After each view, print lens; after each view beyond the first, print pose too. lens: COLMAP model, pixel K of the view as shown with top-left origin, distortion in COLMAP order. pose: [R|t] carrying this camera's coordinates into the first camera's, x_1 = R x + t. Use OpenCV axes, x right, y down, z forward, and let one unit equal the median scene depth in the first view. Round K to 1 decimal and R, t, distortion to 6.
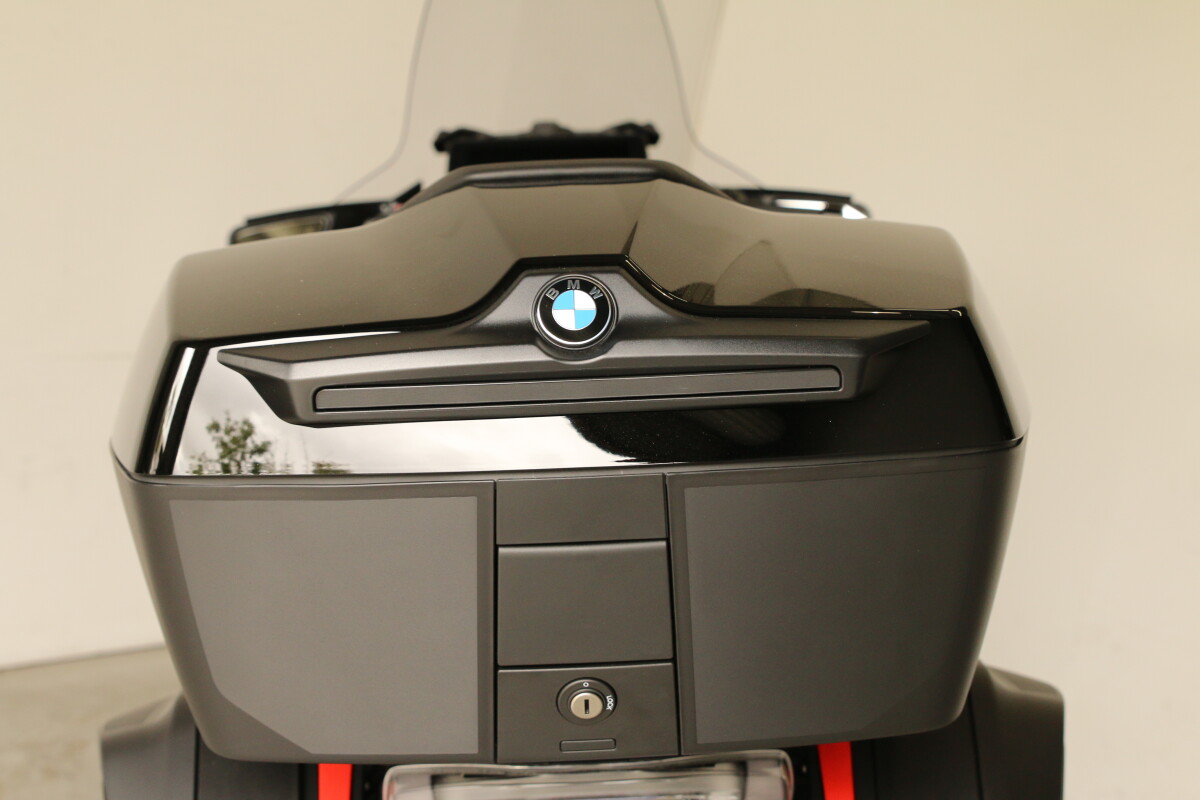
lens RADIAL K [[1942.8, 0, 600.0], [0, 1942.8, 400.0], [0, 0, 1]] dist [0.011086, -0.033628]
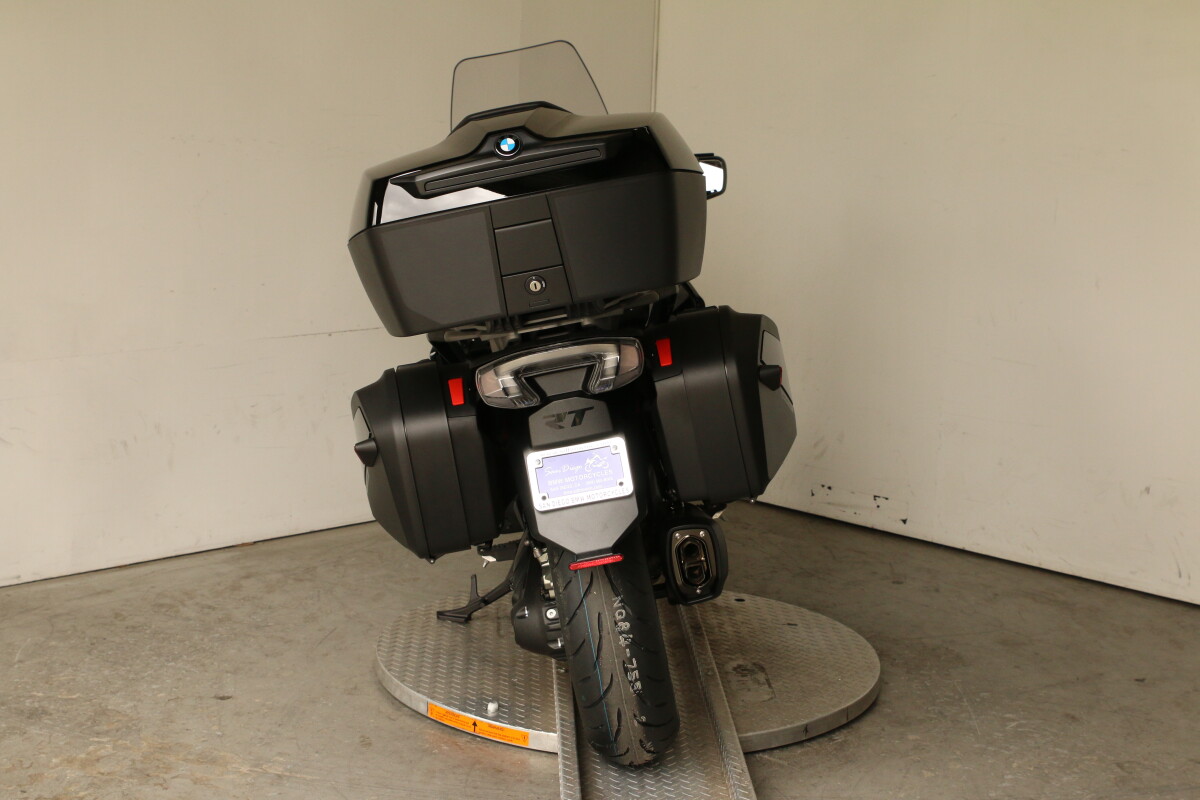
lens RADIAL K [[1942.8, 0, 600.0], [0, 1942.8, 400.0], [0, 0, 1]] dist [0.011086, -0.033628]
pose [[0.987302, -0.153060, -0.042514, 0.189964], [0.150207, 0.986599, -0.063724, 0.541771], [0.051698, 0.056529, 0.997062, -1.897567]]
